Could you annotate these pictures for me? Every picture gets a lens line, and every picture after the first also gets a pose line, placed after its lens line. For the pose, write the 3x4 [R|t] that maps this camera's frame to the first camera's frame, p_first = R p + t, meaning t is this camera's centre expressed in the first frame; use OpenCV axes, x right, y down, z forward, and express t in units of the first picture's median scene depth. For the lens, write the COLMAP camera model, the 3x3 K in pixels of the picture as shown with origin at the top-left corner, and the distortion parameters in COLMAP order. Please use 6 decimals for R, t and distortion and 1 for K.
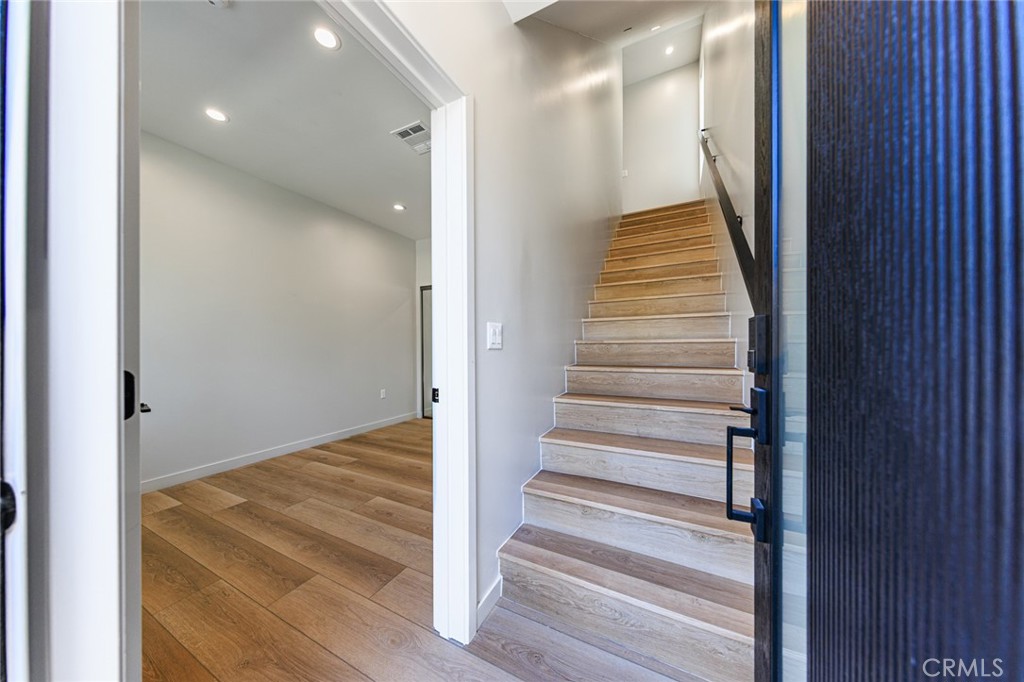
lens RADIAL K [[322.9, 0, 512.0], [0, 322.9, 341.0], [0, 0, 1]] dist [0.005752, -0.000063]
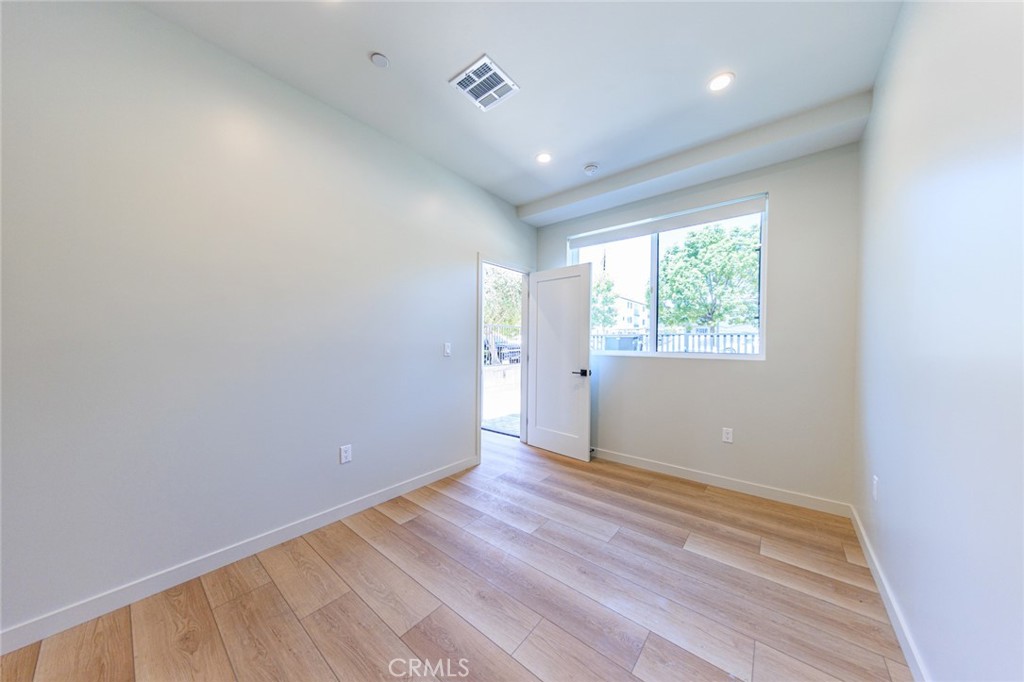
lens RADIAL K [[322.9, 0, 512.0], [0, 322.9, 341.0], [0, 0, 1]] dist [0.005752, -0.000063]
pose [[-0.978246, -0.005500, 0.207376, -0.528888], [-0.008704, 0.999856, -0.014541, -0.020420], [-0.207266, -0.016030, -0.978153, 1.813187]]
